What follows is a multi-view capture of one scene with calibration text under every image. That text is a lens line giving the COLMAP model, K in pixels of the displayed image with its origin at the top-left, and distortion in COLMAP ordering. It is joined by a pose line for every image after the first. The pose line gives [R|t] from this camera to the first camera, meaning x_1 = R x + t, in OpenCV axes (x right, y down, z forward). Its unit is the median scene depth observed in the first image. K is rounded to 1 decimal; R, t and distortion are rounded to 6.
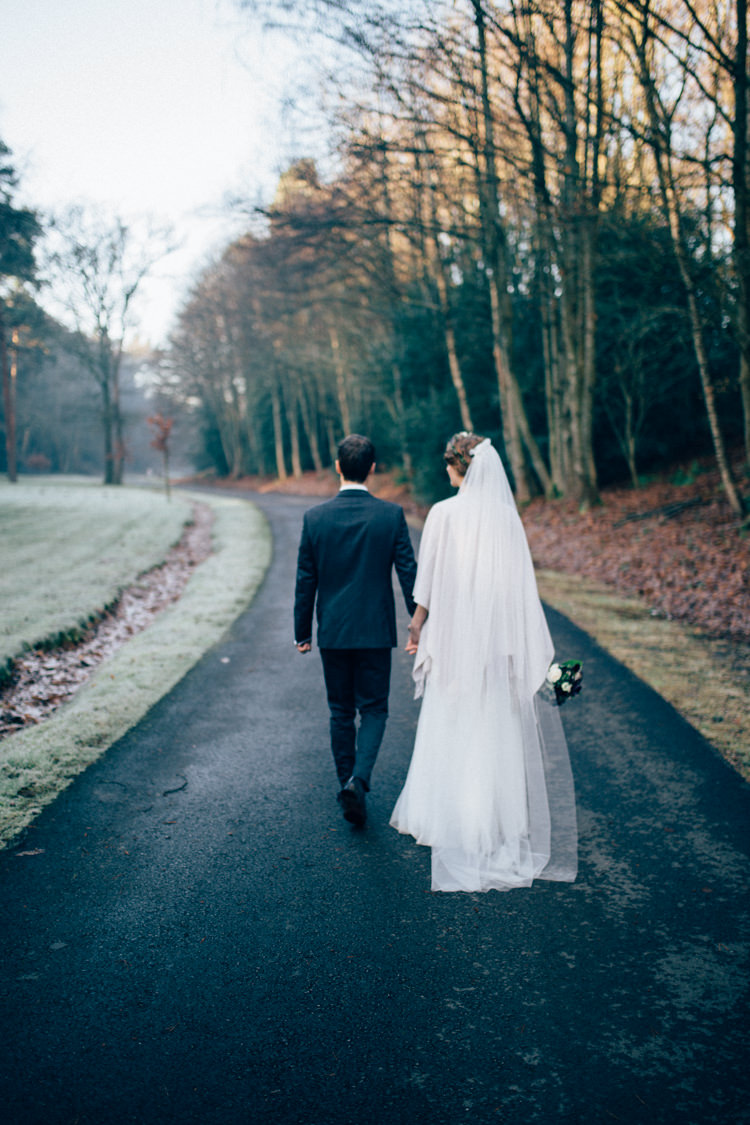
lens RADIAL K [[1135.9, 0, 375.0], [0, 1135.9, 562.5], [0, 0, 1]] dist [-0.001315, 0.004452]
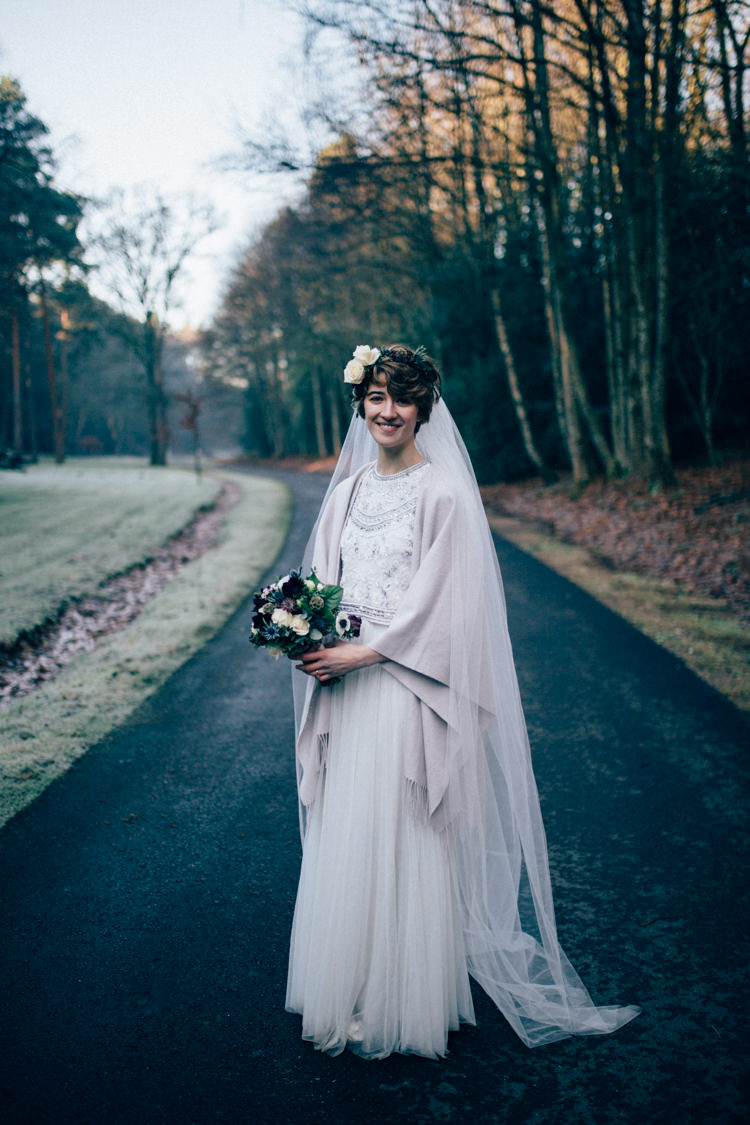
lens RADIAL K [[1135.9, 0, 375.0], [0, 1135.9, 562.5], [0, 0, 1]] dist [-0.001315, 0.004452]
pose [[0.999242, -0.004707, -0.038650, 0.006422], [0.005420, 0.999817, 0.018365, -0.008590], [0.038556, -0.018560, 0.999084, 0.128544]]
